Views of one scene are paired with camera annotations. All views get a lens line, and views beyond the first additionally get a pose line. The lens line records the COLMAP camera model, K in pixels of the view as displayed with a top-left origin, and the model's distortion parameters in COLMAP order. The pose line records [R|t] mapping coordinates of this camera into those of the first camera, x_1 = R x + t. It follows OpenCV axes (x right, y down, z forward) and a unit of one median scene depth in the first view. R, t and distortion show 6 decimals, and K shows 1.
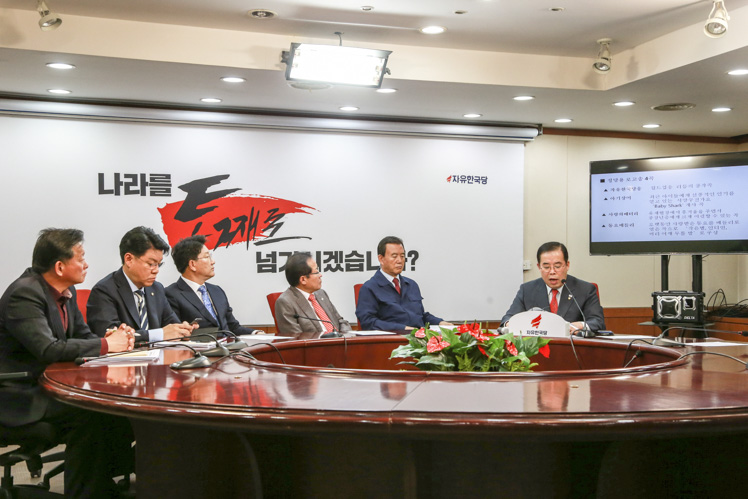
lens RADIAL K [[971.2, 0, 410.0], [0, 971.2, 263.2], [0, 0, 1]] dist [0.033001, 0.000000]
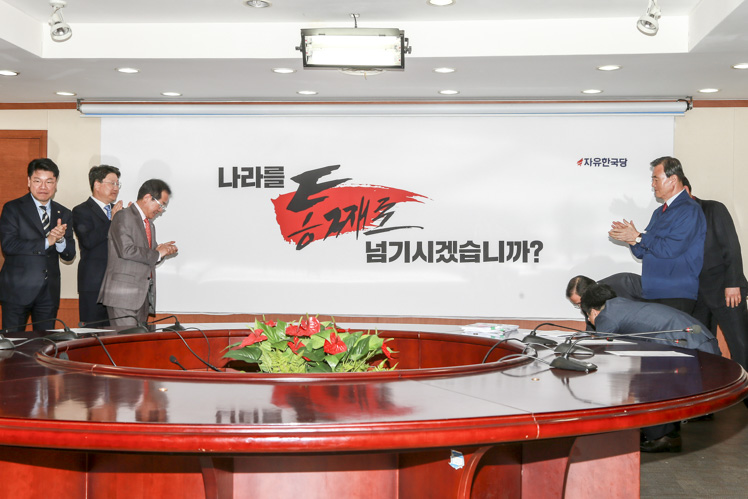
lens RADIAL K [[955.2, 0, 409.8], [0, 955.2, 250.6], [0, 0, 1]] dist [-0.042846, 0.000000]
pose [[0.905641, 0.008018, -0.423969, 0.297928], [-0.008137, 0.999966, 0.001529, -0.004192], [0.423967, 0.002065, 0.905675, 0.131883]]
